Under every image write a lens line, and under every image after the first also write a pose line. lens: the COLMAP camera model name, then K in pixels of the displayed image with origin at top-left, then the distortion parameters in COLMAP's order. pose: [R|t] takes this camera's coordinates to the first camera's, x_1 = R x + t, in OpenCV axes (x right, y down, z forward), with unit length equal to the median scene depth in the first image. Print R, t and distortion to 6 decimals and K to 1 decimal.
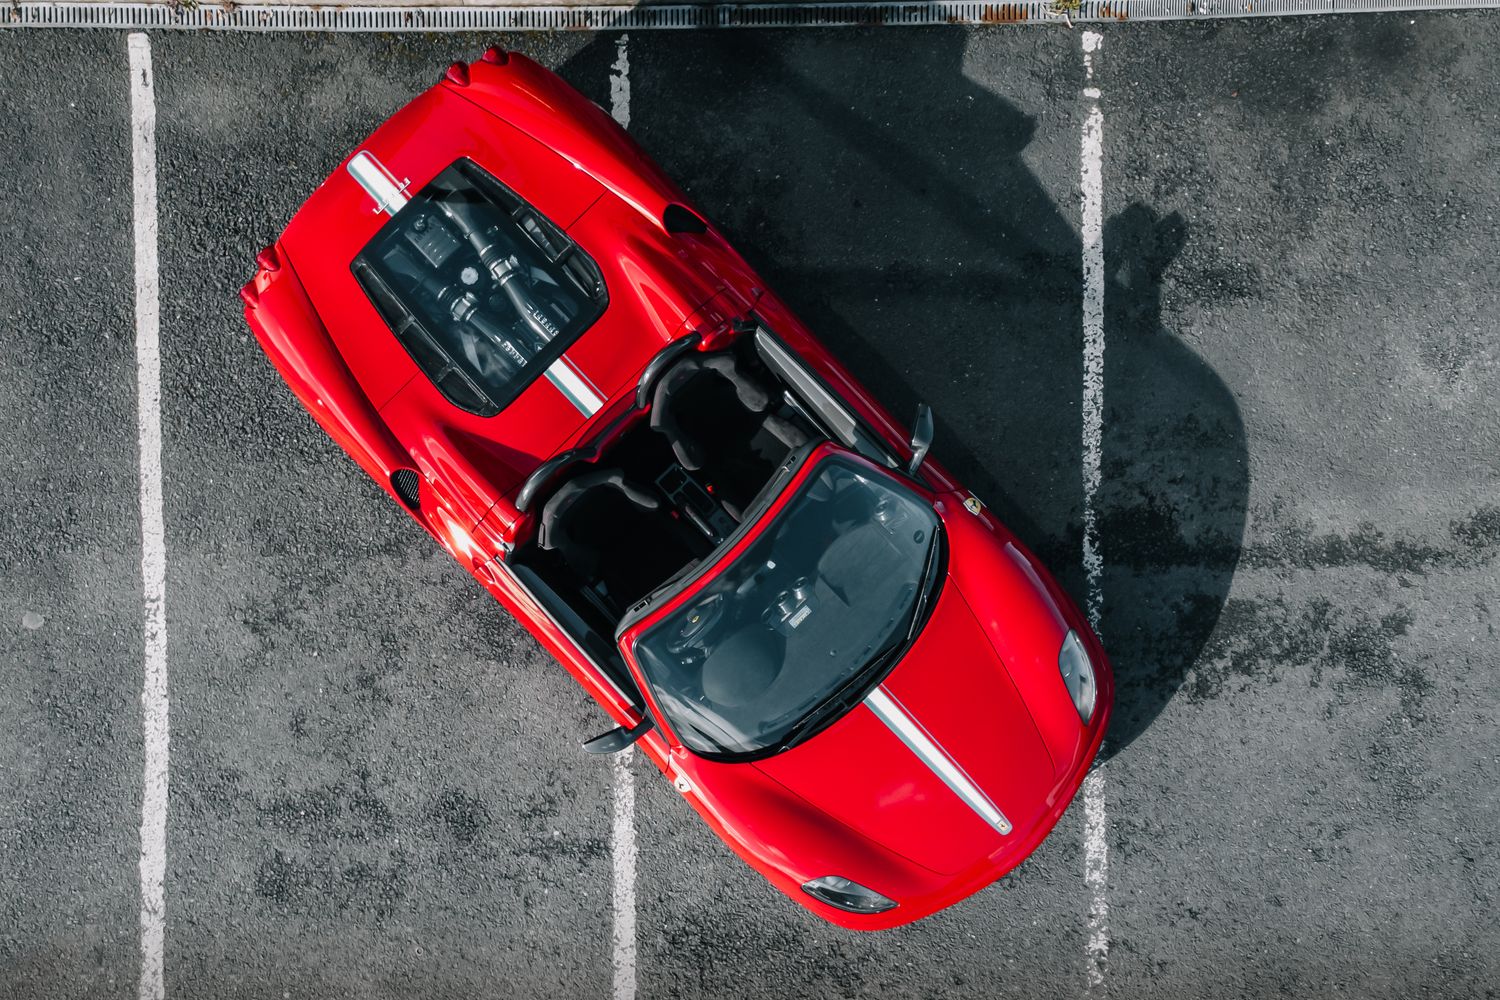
lens RADIAL K [[1148.3, 0, 725.1], [0, 1148.3, 500.5], [0, 0, 1]] dist [-0.010868, 0.088822]
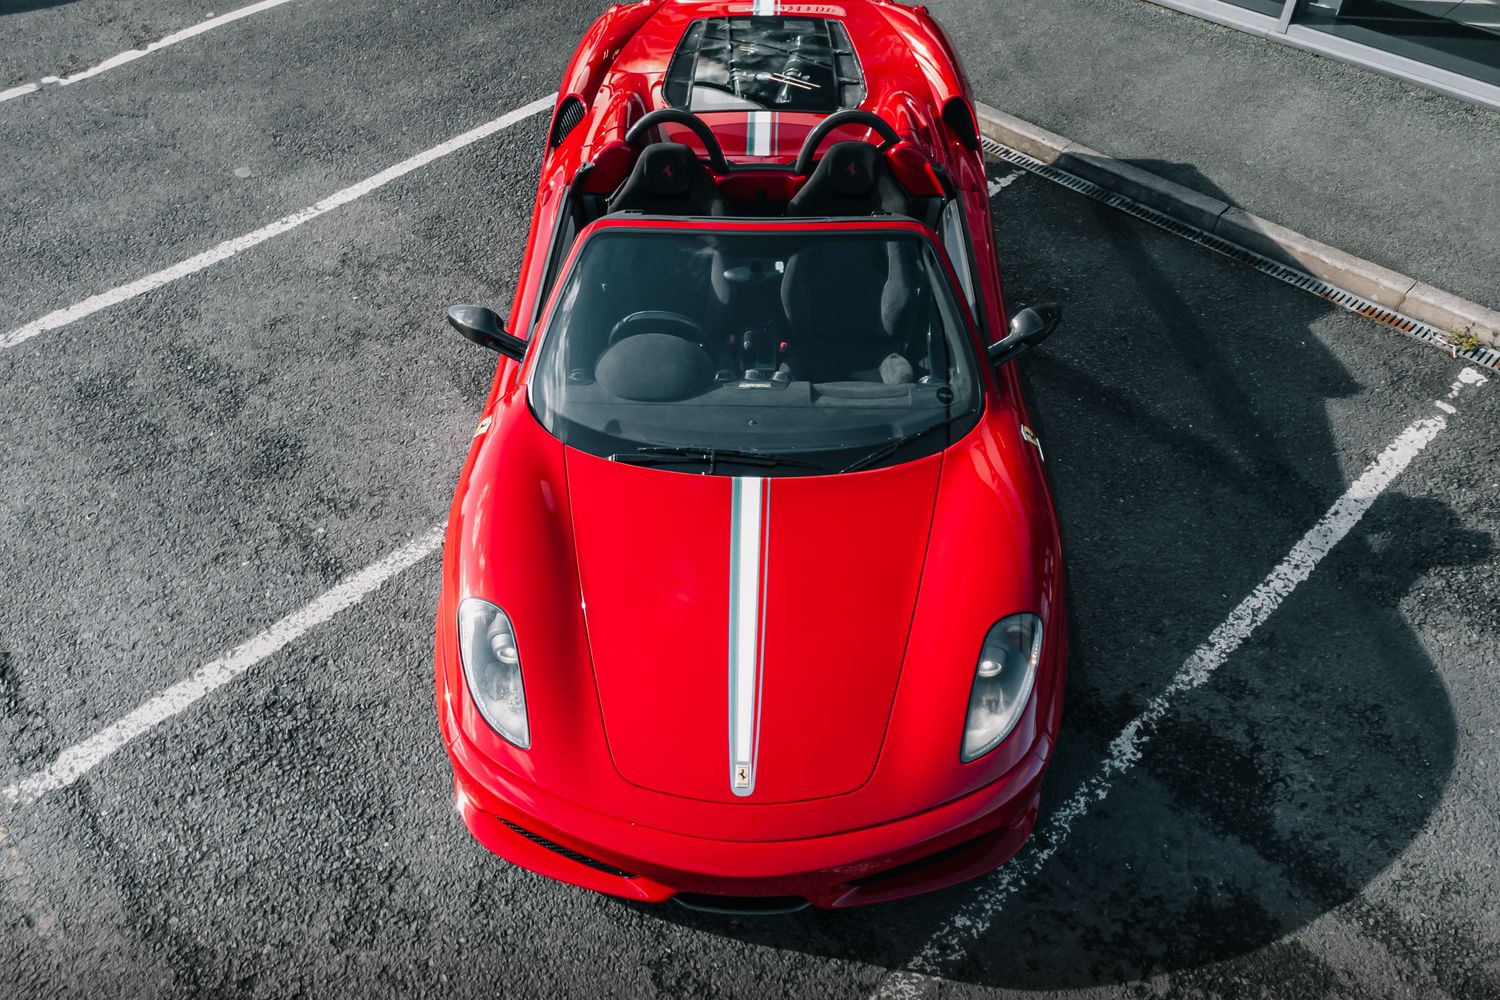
lens RADIAL K [[1160.1, 0, 747.7], [0, 1160.1, 502.3], [0, 0, 1]] dist [0.002367, 0.066298]
pose [[0.701375, 0.519774, -0.487758, 0.419029], [-0.712587, 0.527723, -0.462307, 0.434502], [0.017107, 0.671821, 0.740516, 0.419253]]
